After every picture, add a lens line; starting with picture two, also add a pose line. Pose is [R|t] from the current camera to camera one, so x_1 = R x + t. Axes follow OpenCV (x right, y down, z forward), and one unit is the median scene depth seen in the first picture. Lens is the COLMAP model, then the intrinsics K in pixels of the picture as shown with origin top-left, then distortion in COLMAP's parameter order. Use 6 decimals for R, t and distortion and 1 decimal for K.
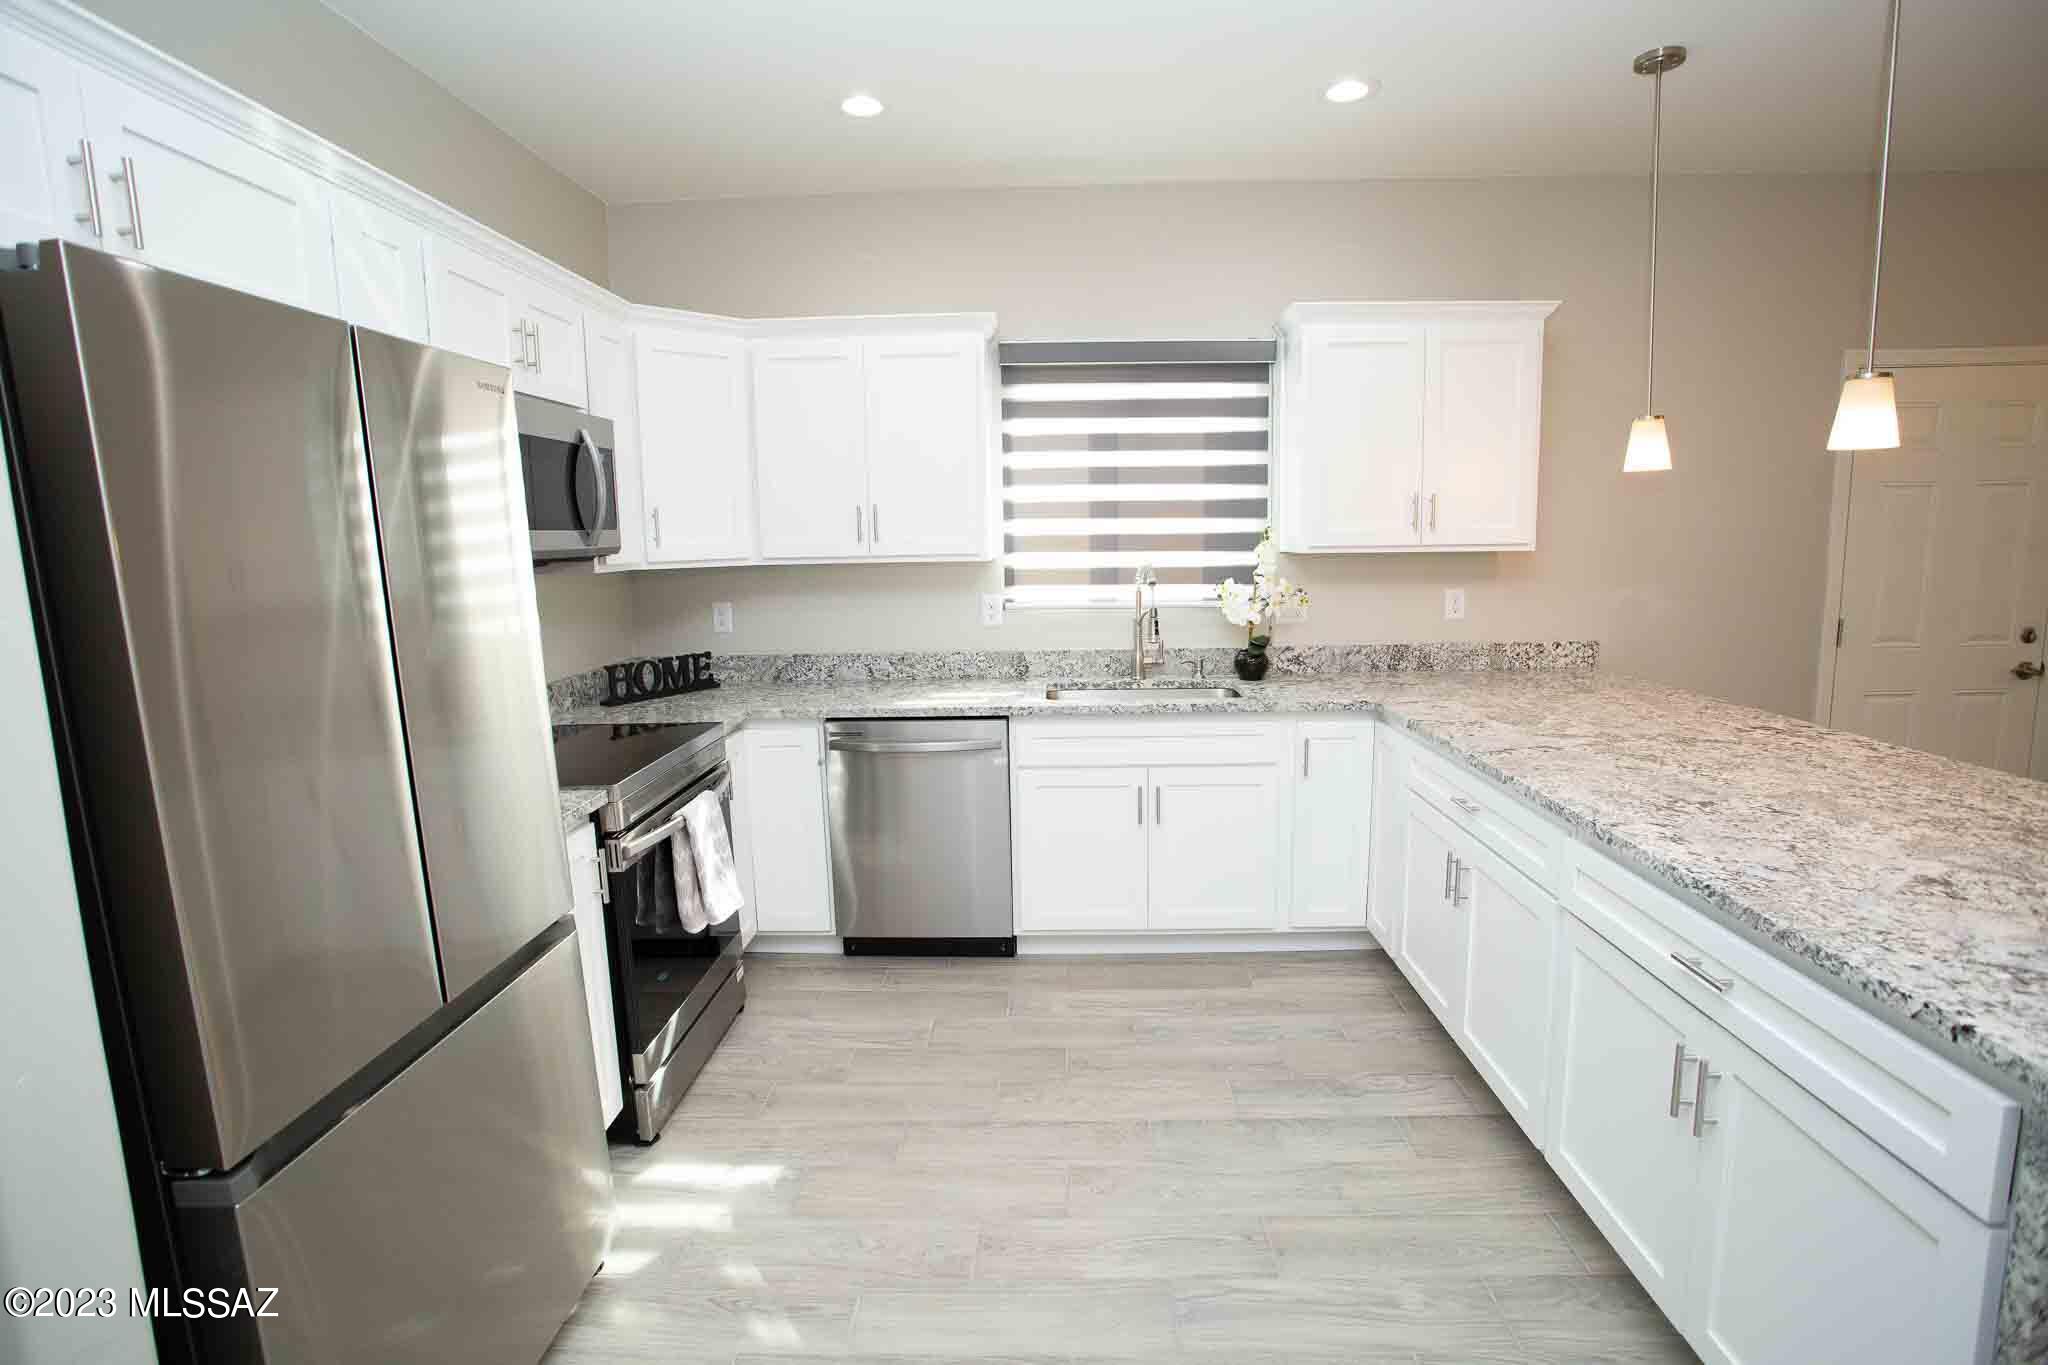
lens RADIAL K [[999.2, 0, 1031.5], [0, 999.2, 663.3], [0, 0, 1]] dist [-0.074674, 0.033512]
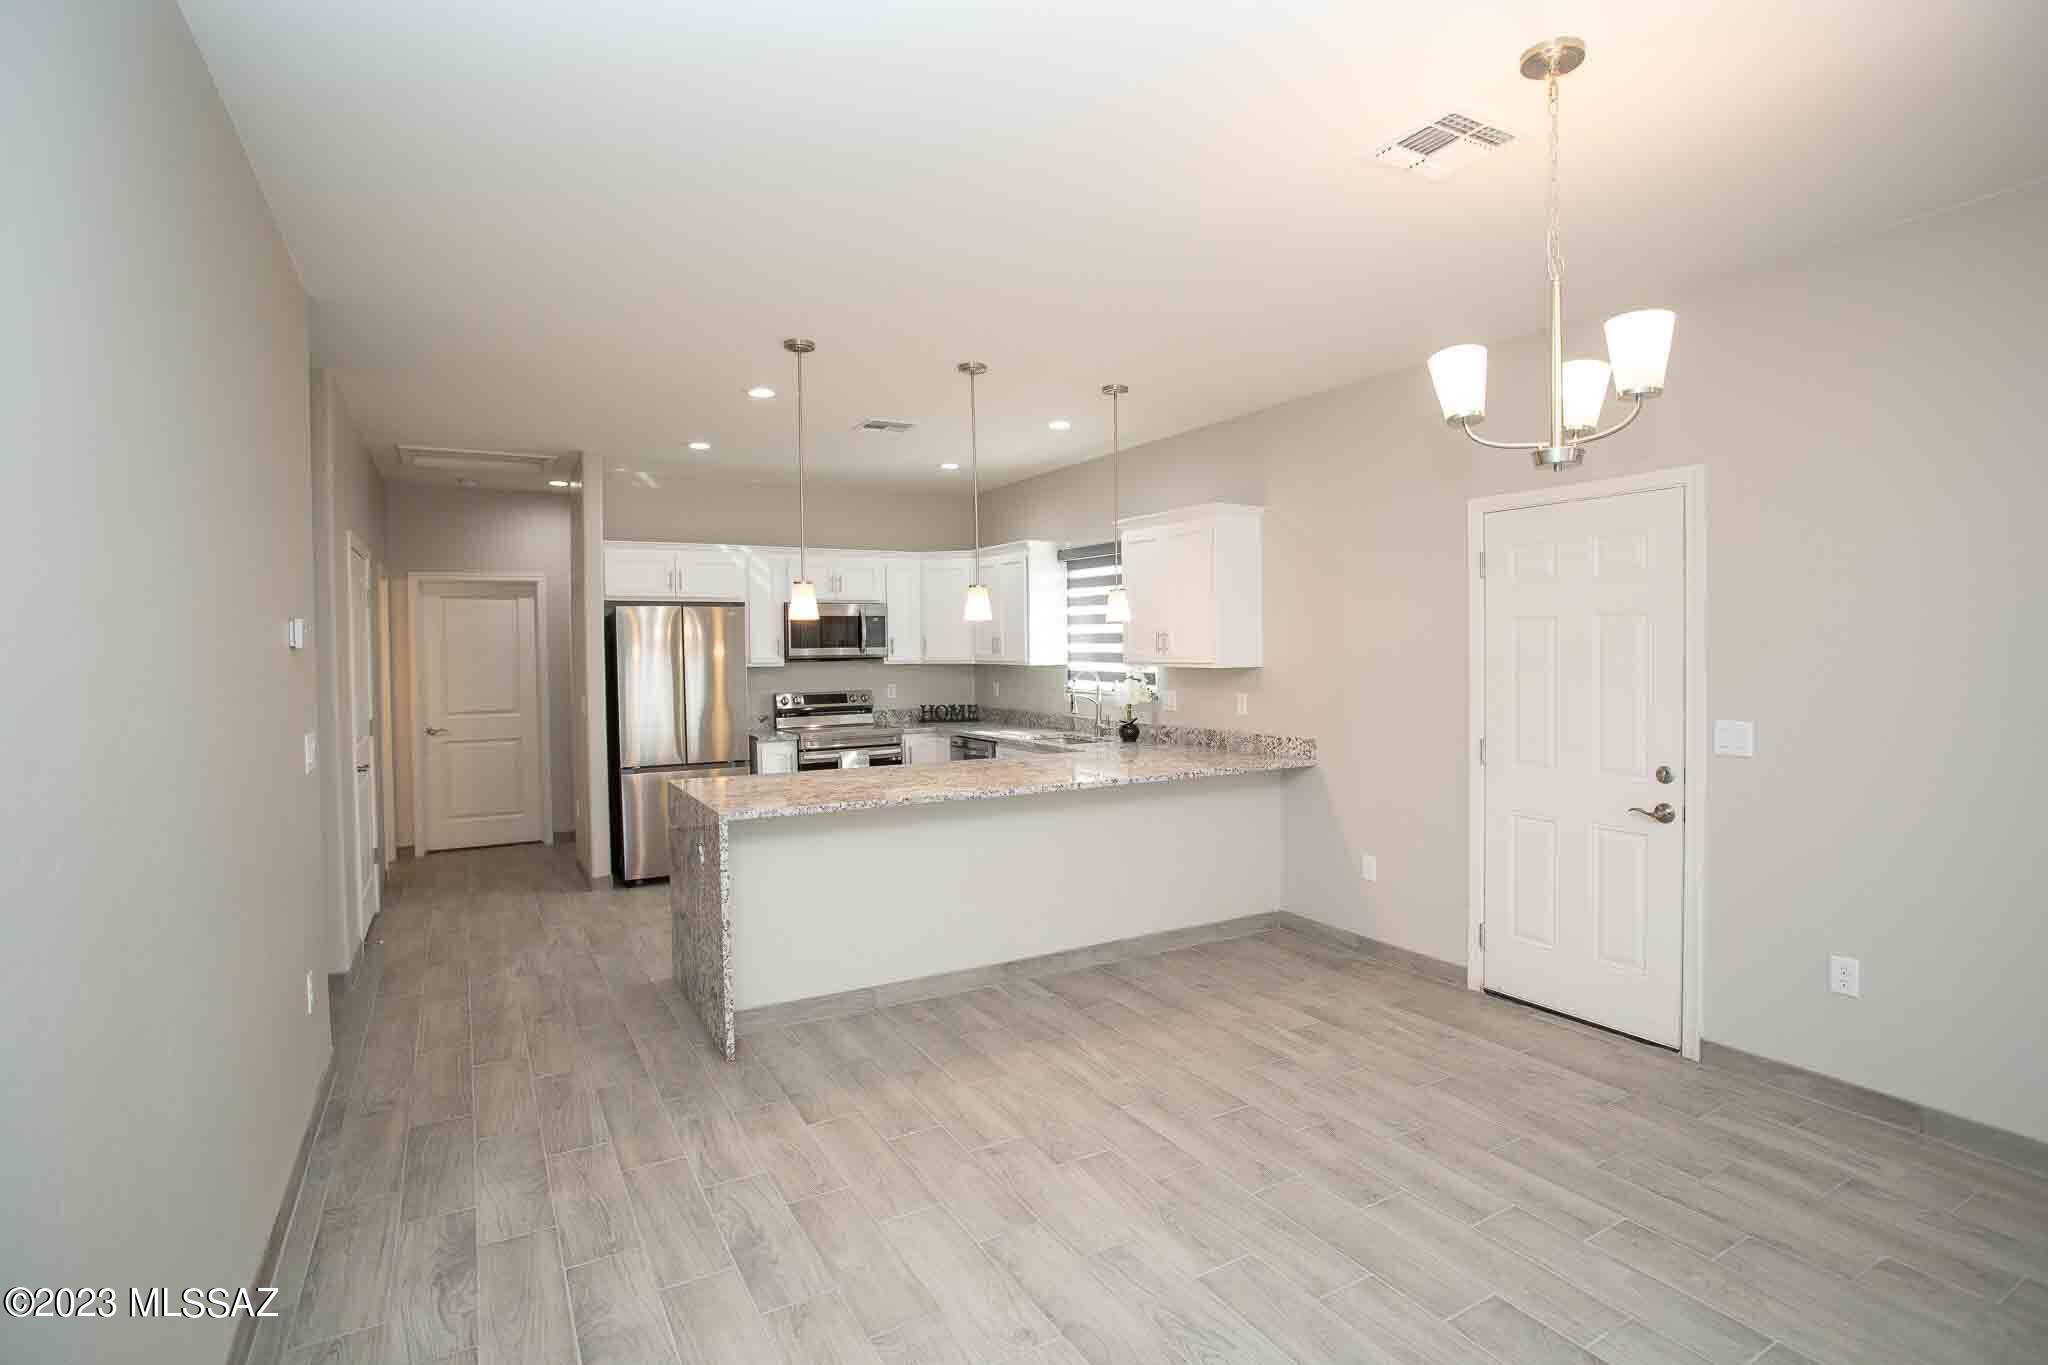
lens RADIAL K [[999.2, 0, 1031.5], [0, 999.2, 663.3], [0, 0, 1]] dist [-0.074674, 0.033512]
pose [[0.529952, 0.028532, -0.847547, 1.562511], [-0.110475, 0.993240, -0.035641, -0.036584], [0.840801, 0.112521, 0.529522, -0.024179]]
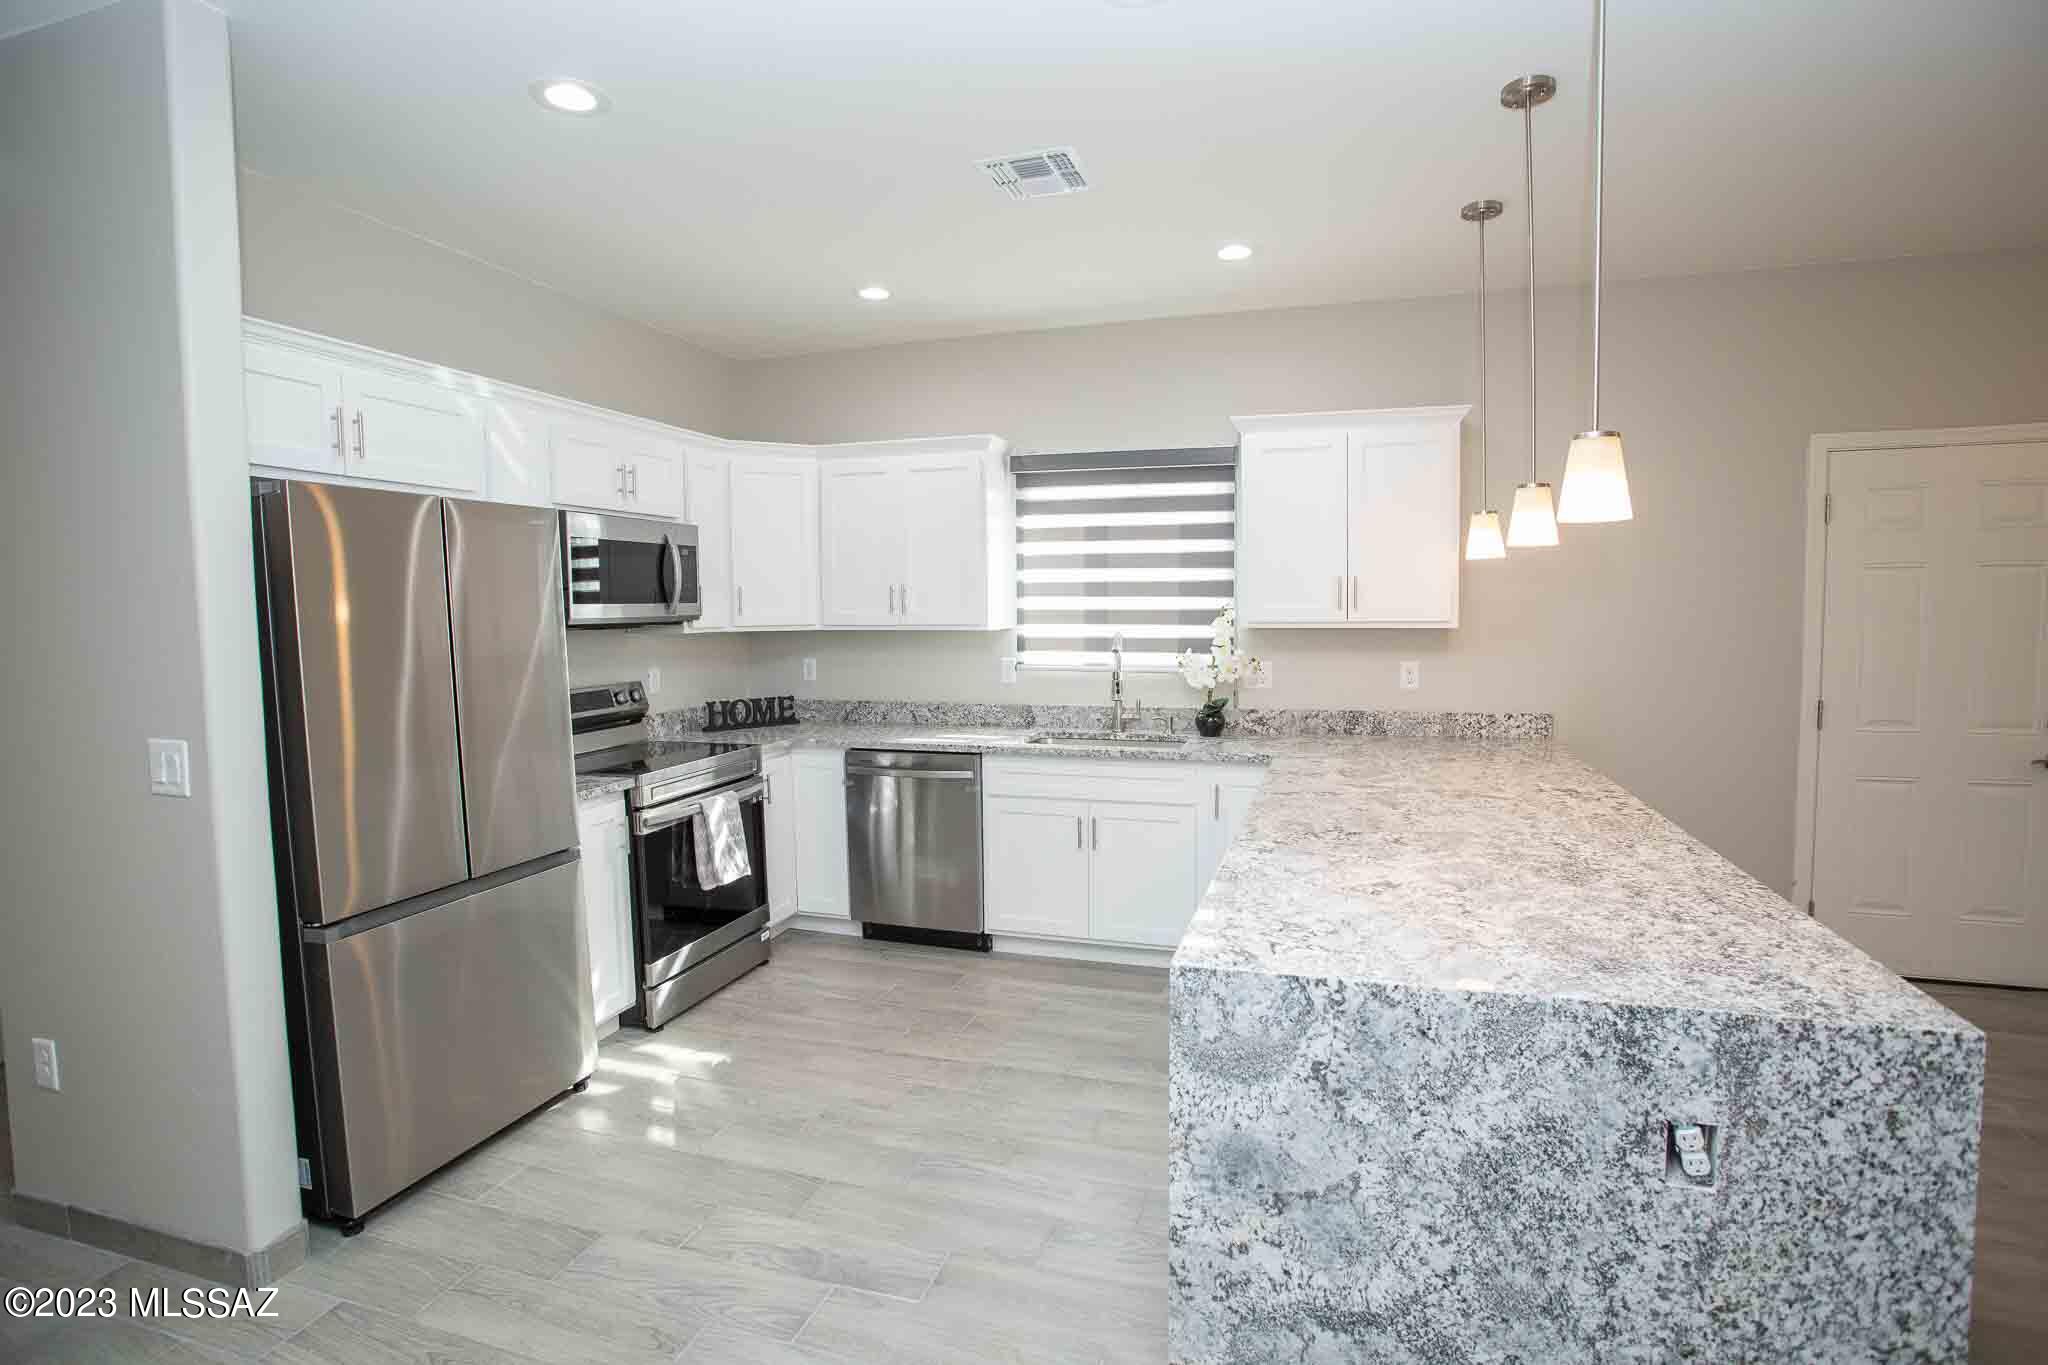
lens RADIAL K [[999.2, 0, 1031.5], [0, 999.2, 663.3], [0, 0, 1]] dist [-0.074674, 0.033512]
pose [[0.962768, 0.025728, -0.269102, 0.337384], [-0.043792, 0.997156, -0.061338, 0.012648], [0.266758, 0.070839, 0.961156, -0.177839]]
